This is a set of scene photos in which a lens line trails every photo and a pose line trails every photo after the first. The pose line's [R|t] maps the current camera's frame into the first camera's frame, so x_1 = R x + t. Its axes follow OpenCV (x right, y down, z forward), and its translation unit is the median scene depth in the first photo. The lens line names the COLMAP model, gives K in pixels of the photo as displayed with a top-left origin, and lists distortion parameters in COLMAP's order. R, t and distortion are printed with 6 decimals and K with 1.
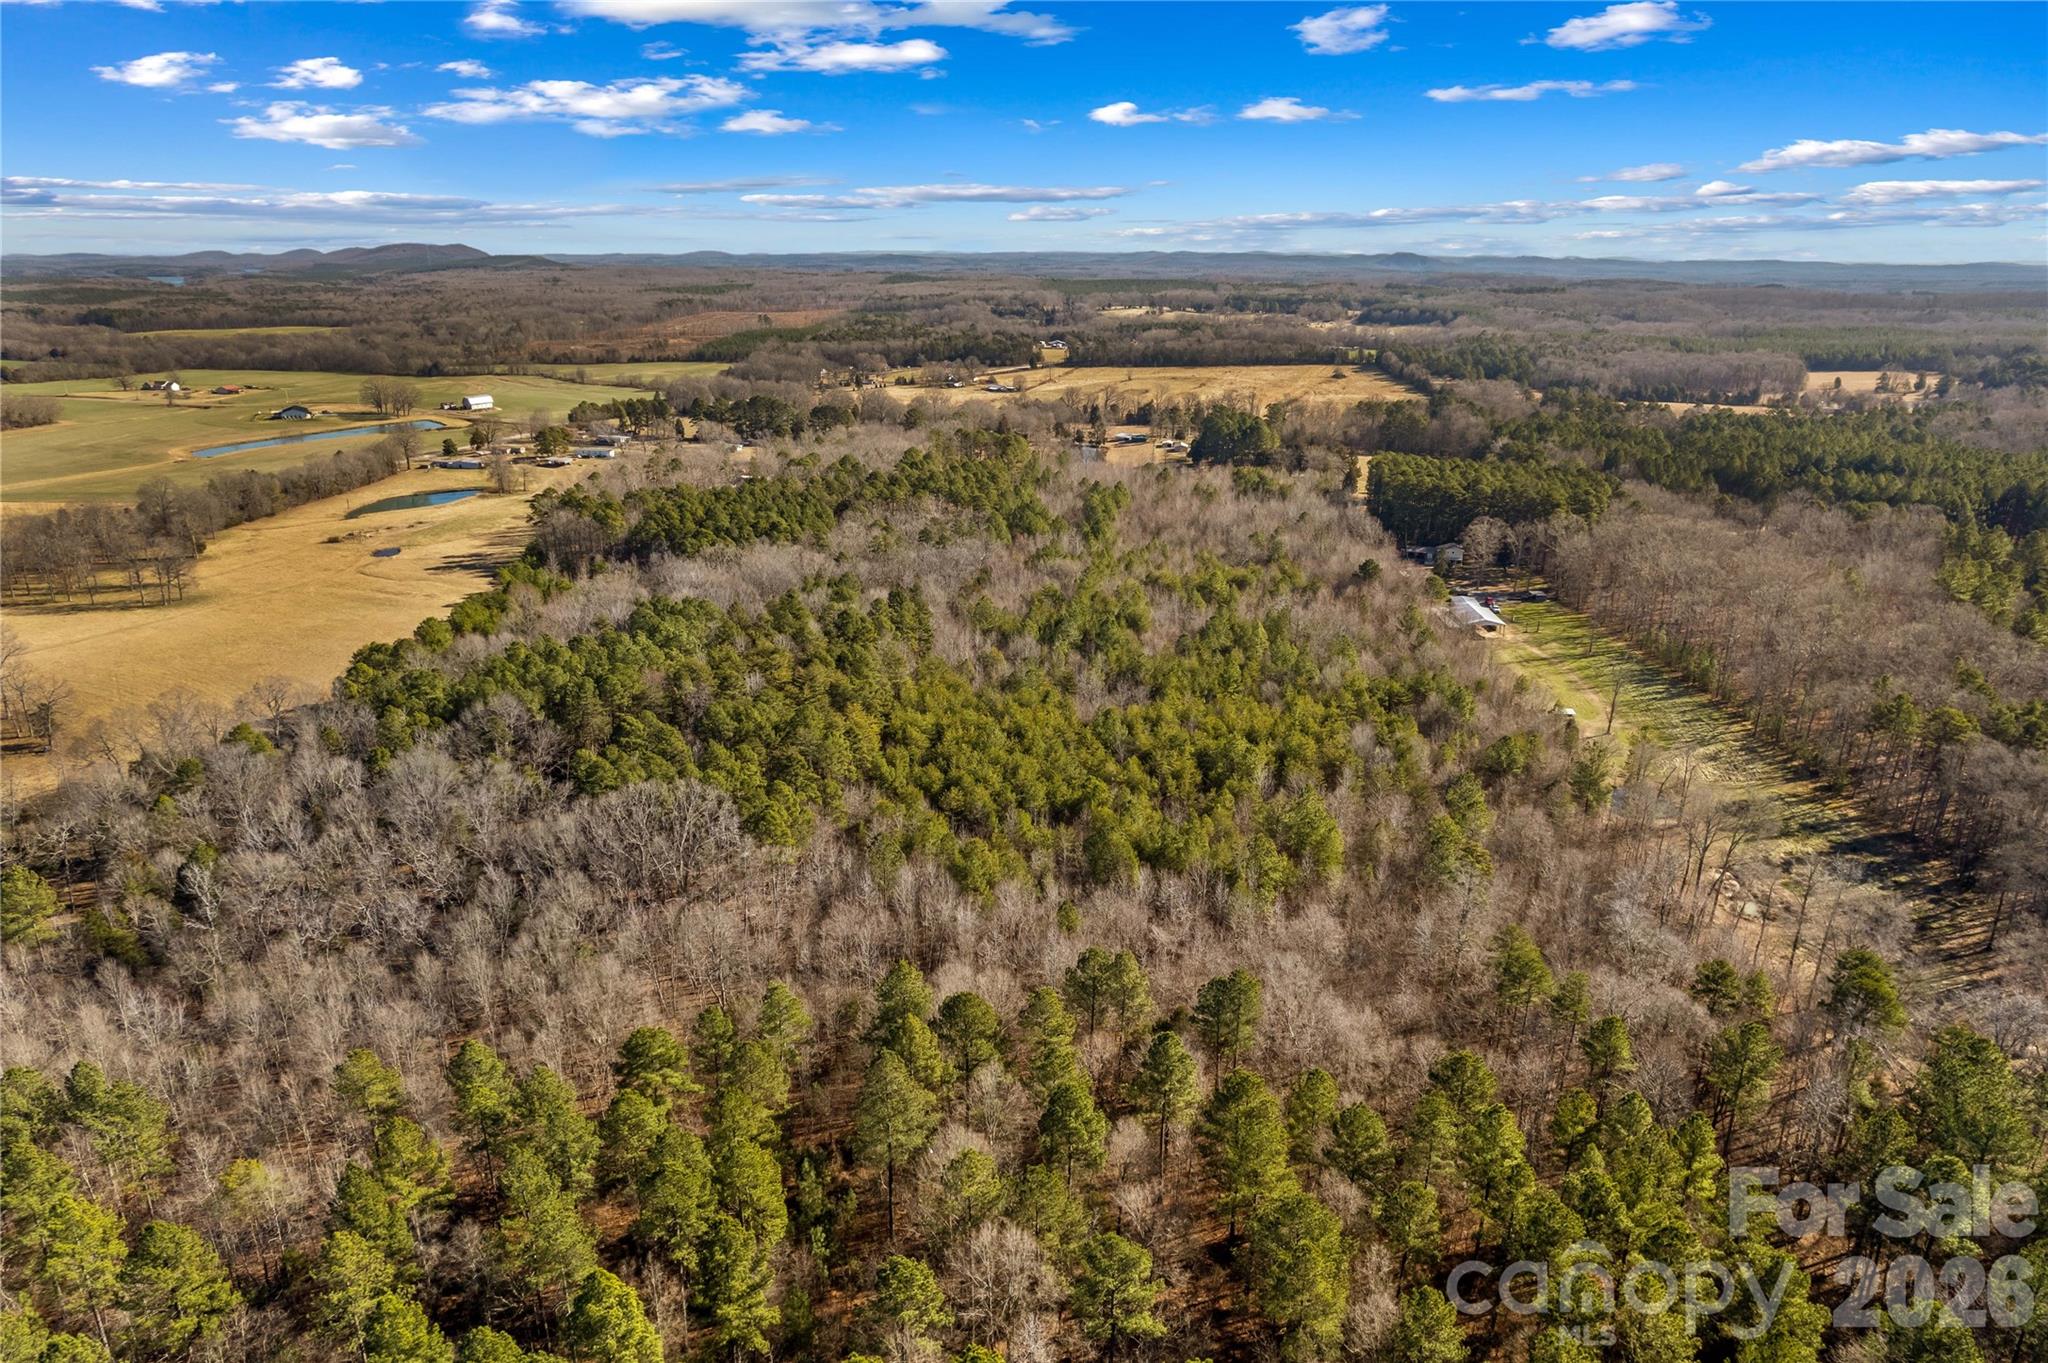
lens RADIAL K [[1309.4, 0, 1024.0], [0, 1309.4, 681.5], [0, 0, 1]] dist [-0.080306, 0.071143]
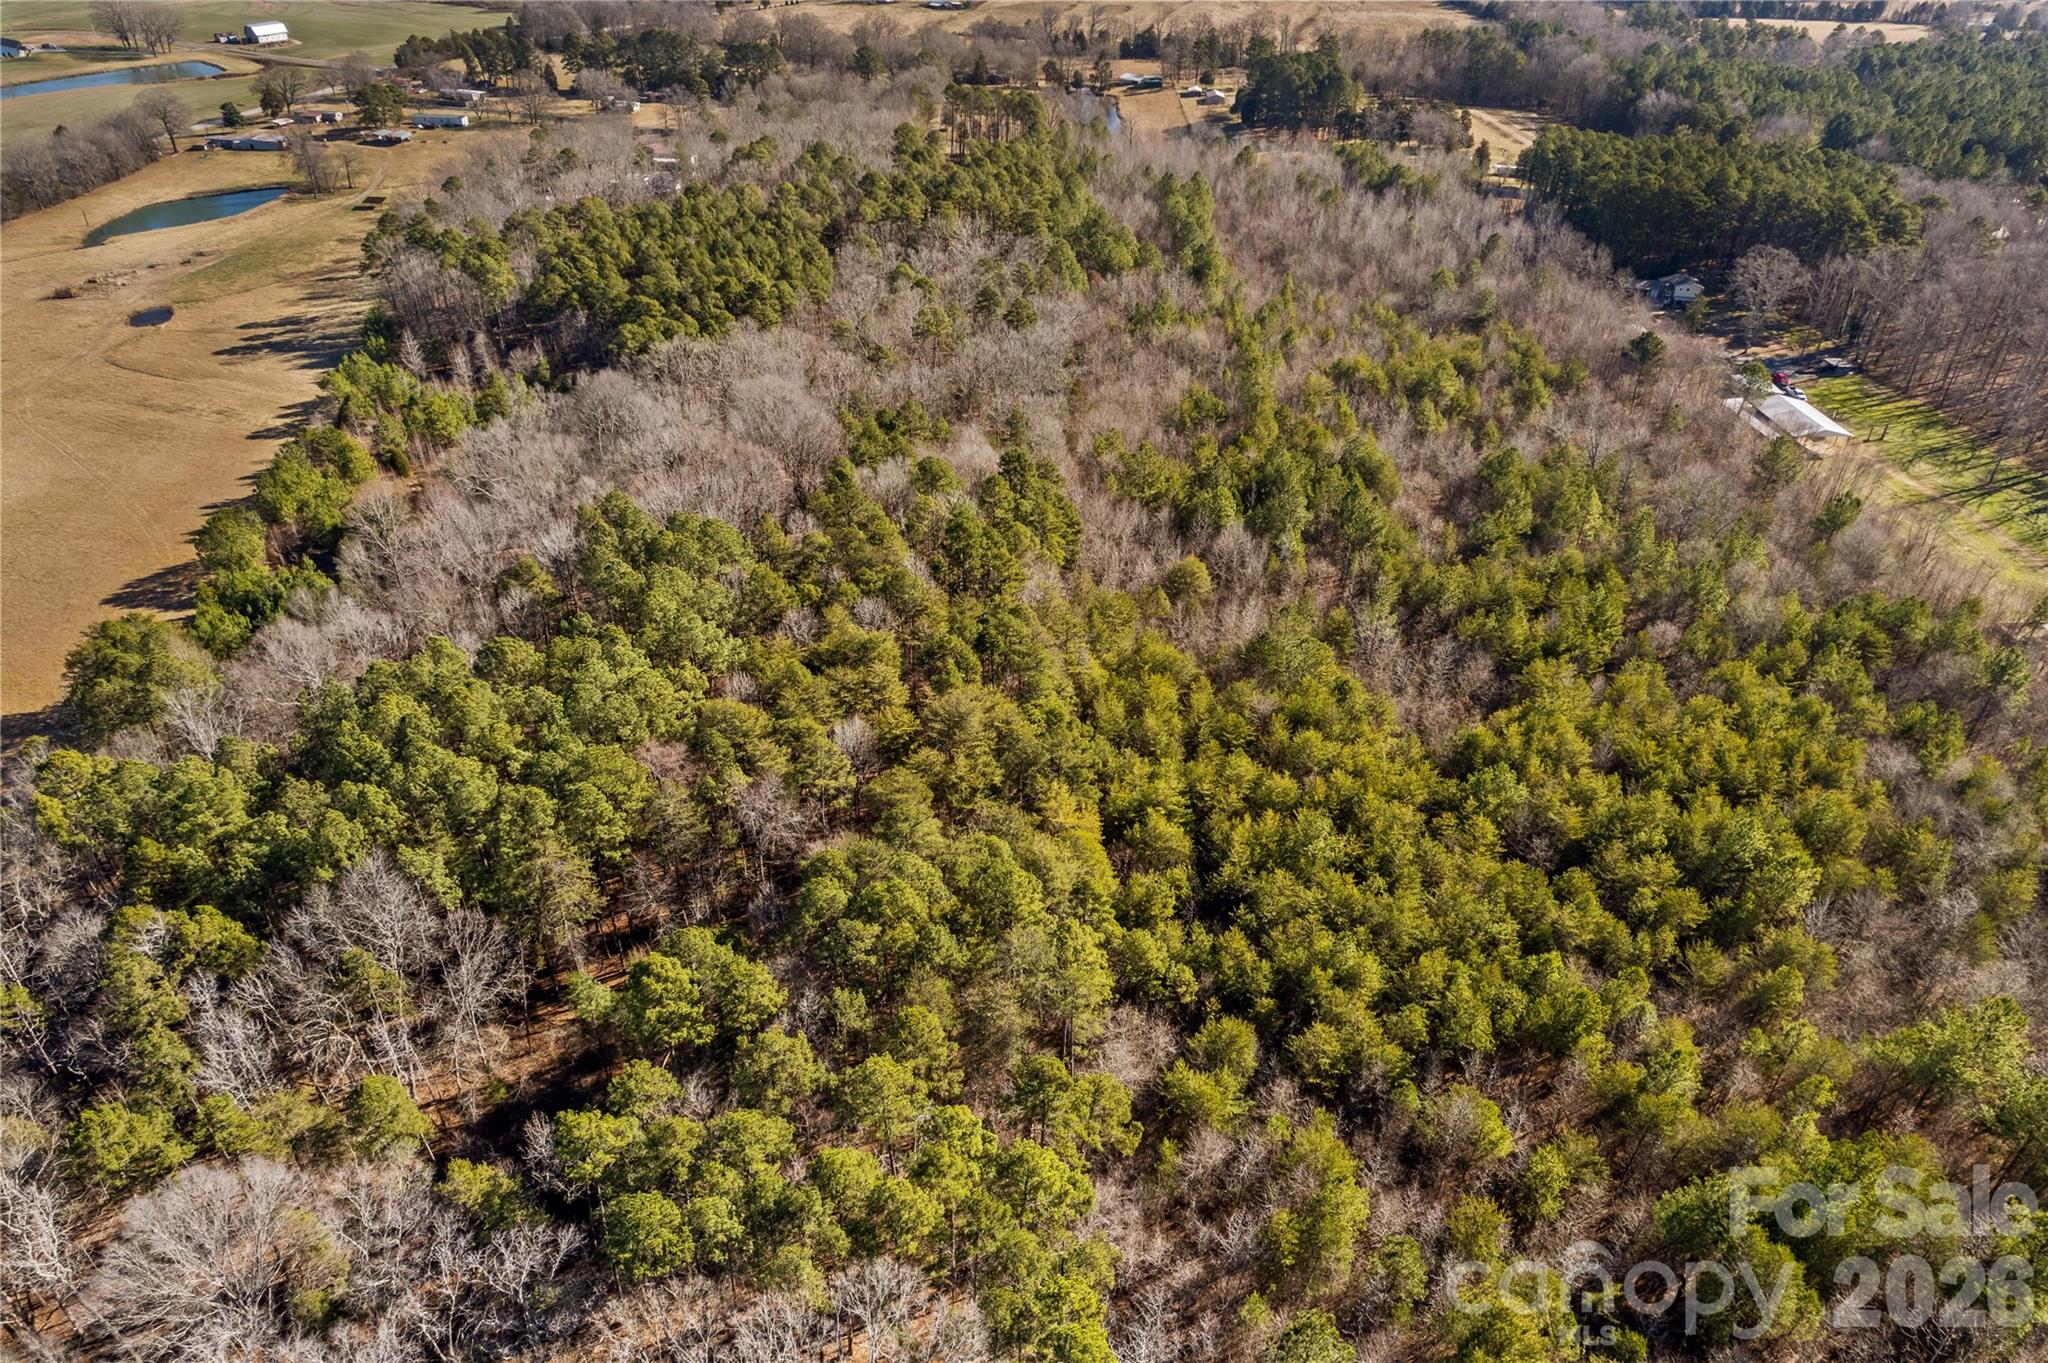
lens RADIAL K [[1309.4, 0, 1024.0], [0, 1309.4, 681.5], [0, 0, 1]] dist [-0.080306, 0.071143]
pose [[0.996554, -0.044616, 0.069919, -0.068686], [0.023670, 0.960924, 0.275800, -0.065907], [-0.079491, -0.273195, 0.958669, 0.195735]]
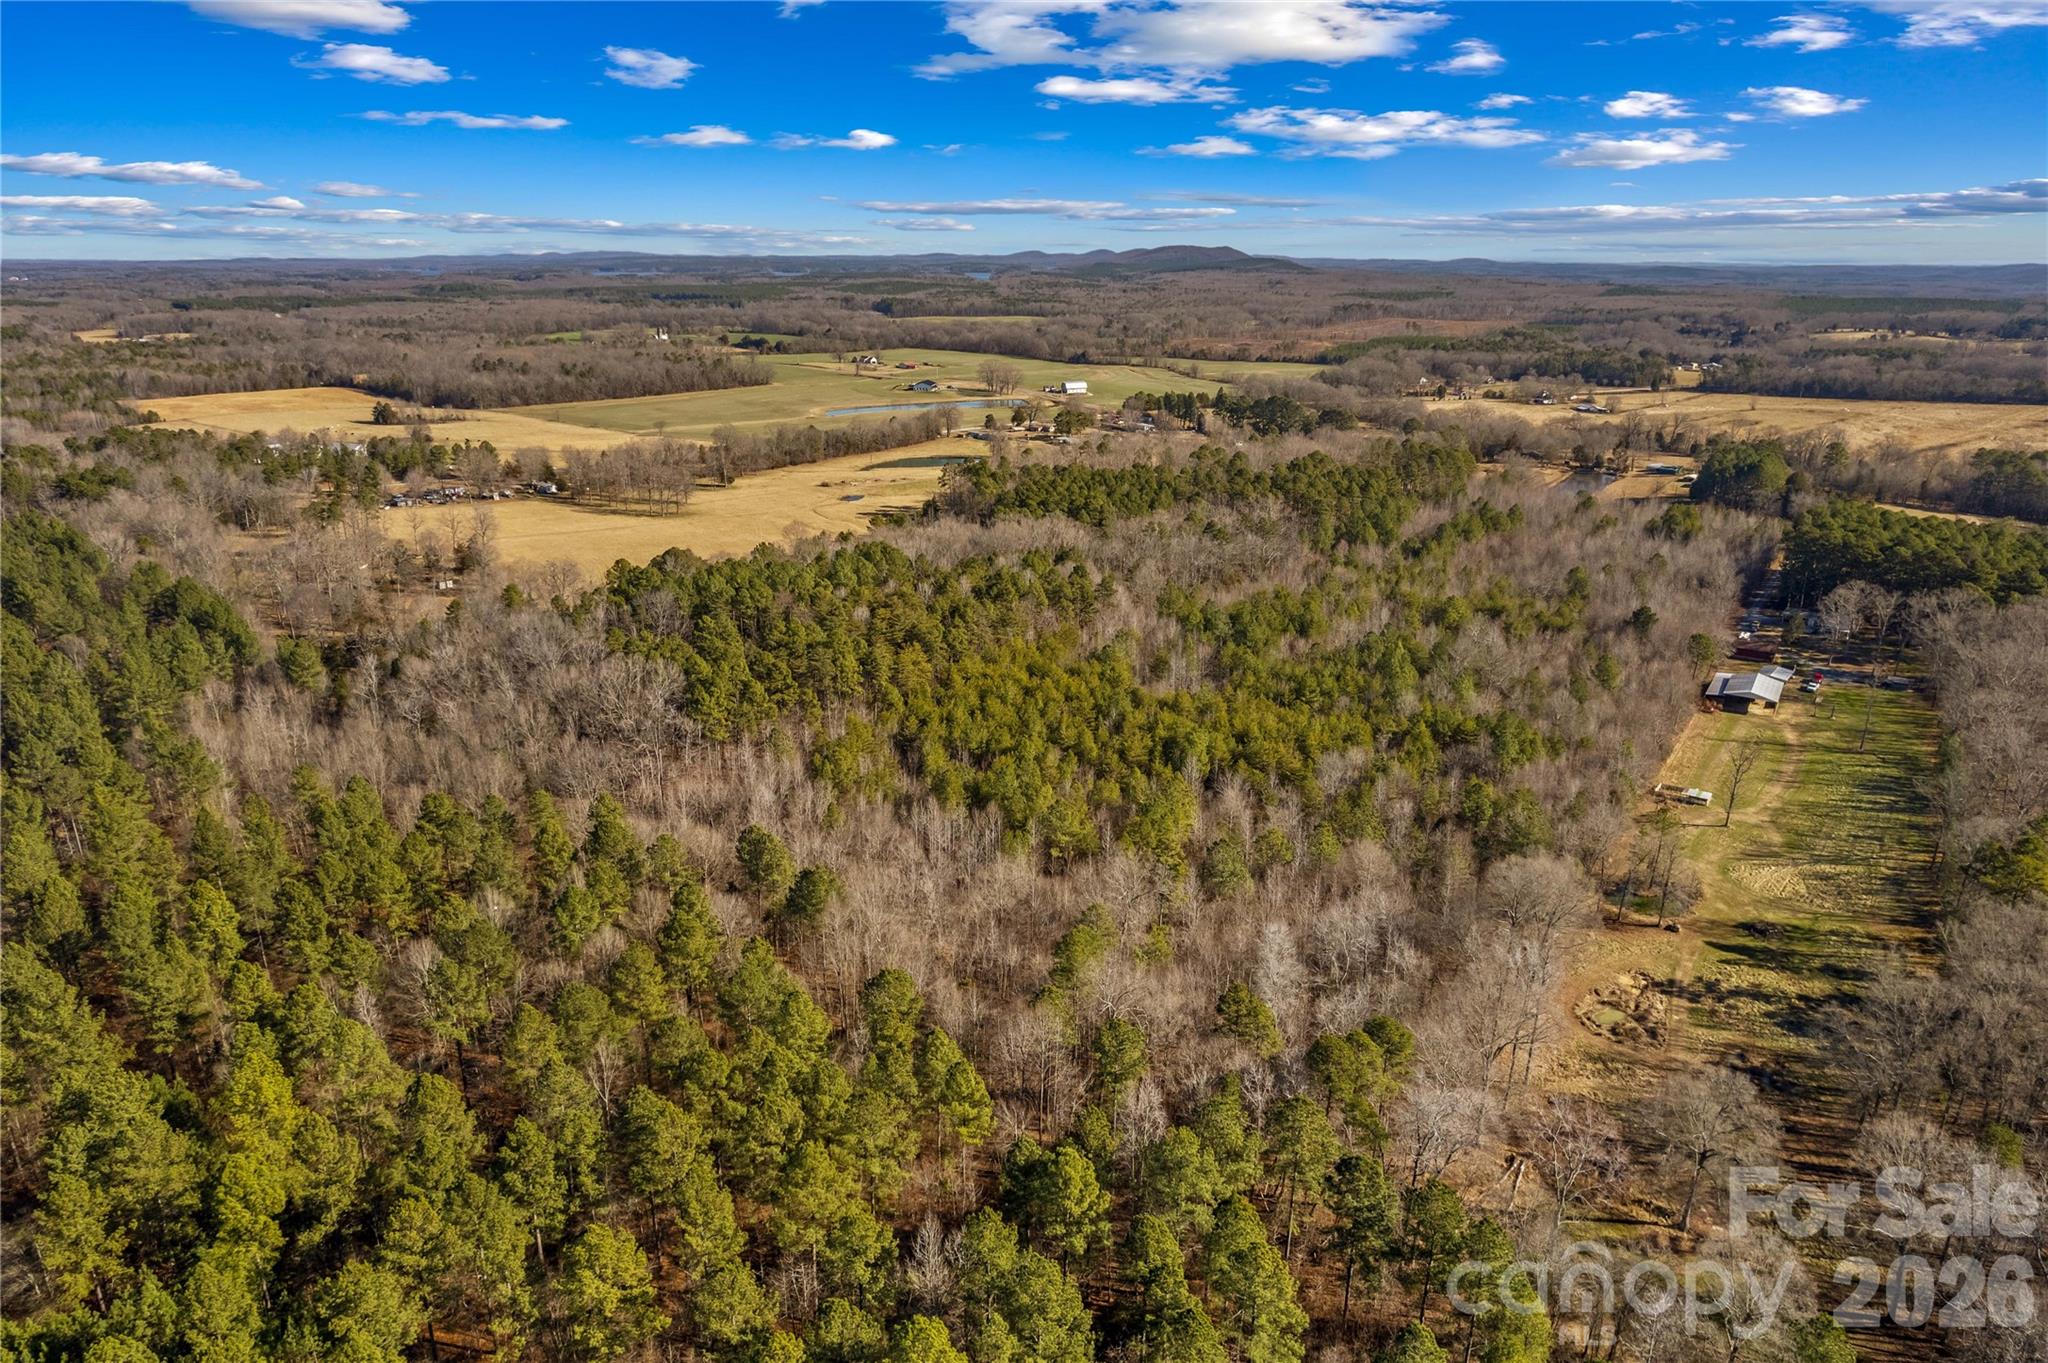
lens RADIAL K [[1309.4, 0, 1024.0], [0, 1309.4, 681.5], [0, 0, 1]] dist [-0.080306, 0.071143]
pose [[0.848578, 0.164894, -0.502717, 0.214448], [-0.166992, 0.985096, 0.041237, -0.005222], [0.502024, 0.048956, 0.863467, 0.015538]]
